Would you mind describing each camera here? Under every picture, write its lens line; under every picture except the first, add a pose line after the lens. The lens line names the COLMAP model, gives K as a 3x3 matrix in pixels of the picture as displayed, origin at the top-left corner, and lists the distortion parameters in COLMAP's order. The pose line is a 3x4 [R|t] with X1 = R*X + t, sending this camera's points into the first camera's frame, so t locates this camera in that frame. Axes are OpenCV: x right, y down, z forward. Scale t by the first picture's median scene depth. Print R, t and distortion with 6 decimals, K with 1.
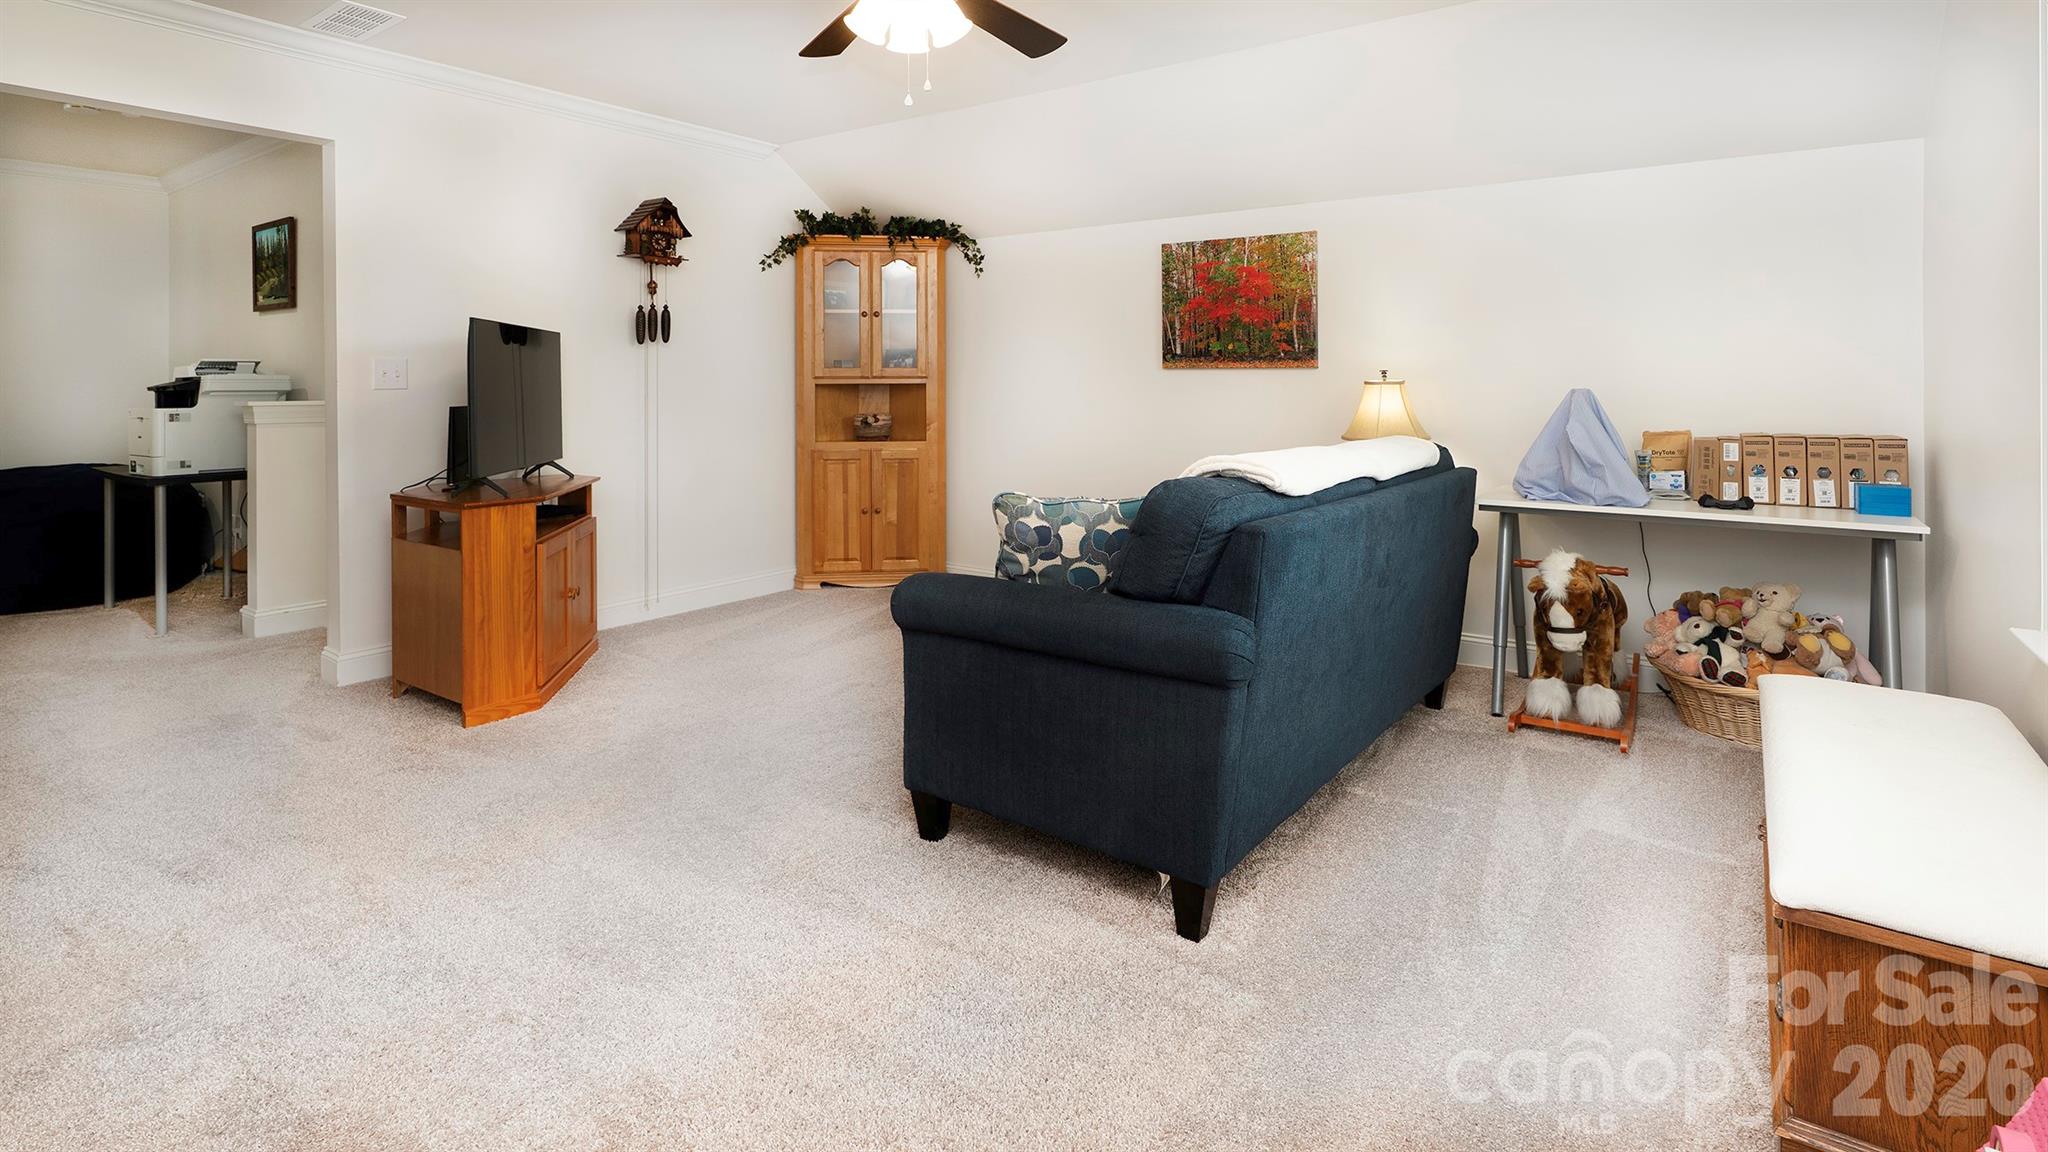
lens RADIAL K [[1001.6, 0, 942.7], [0, 1001.6, 574.1], [0, 0, 1]] dist [0.000879, -0.000109]
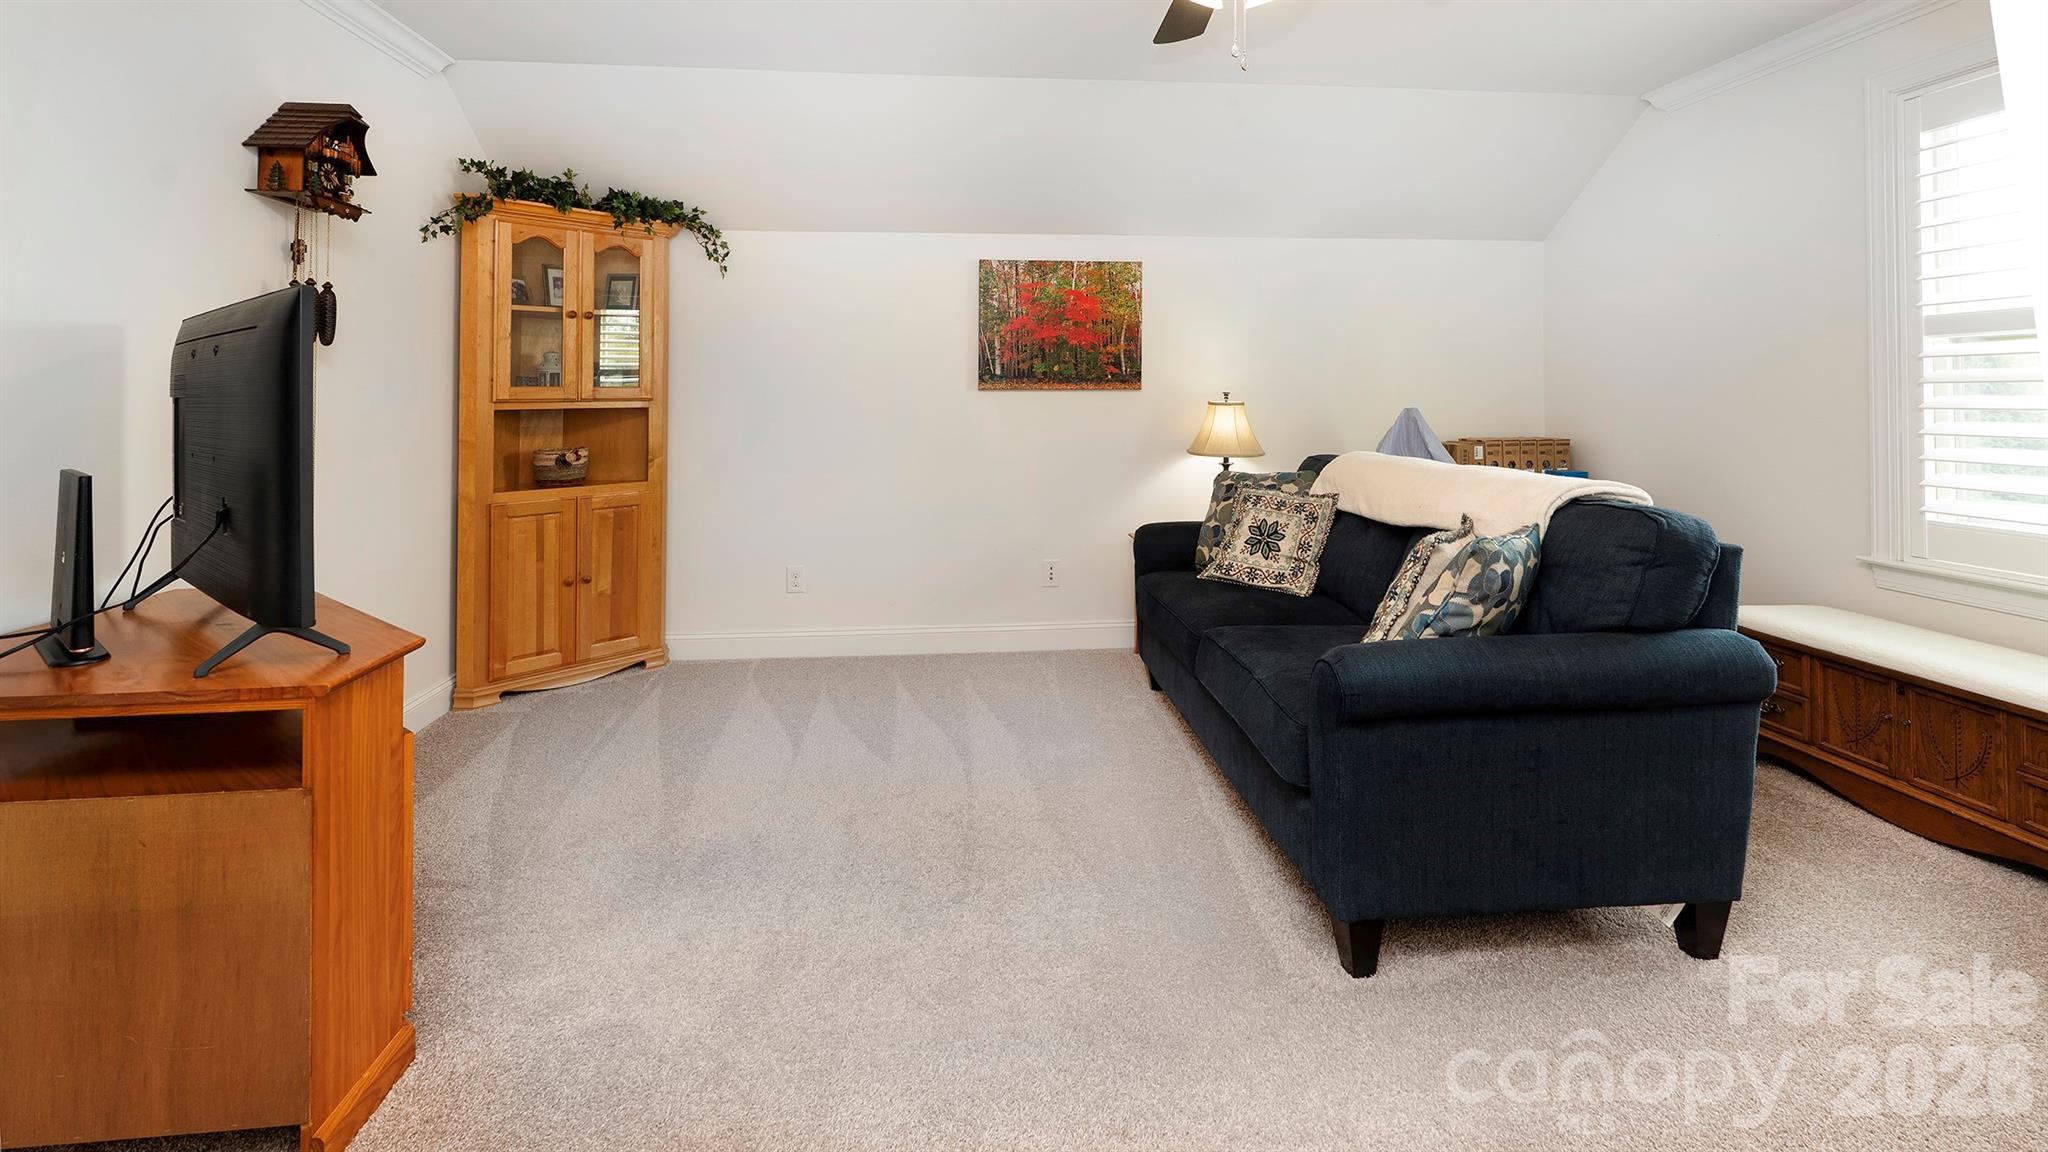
lens RADIAL K [[967.4, 0, 953.4], [0, 967.4, 517.9], [0, 0, 1]] dist [-0.001806, -0.000084]
pose [[0.725195, -0.089200, 0.682742, -0.446552], [0.134439, 0.990832, -0.013347, -0.079472], [-0.675292, 0.101467, 0.730538, 0.376486]]
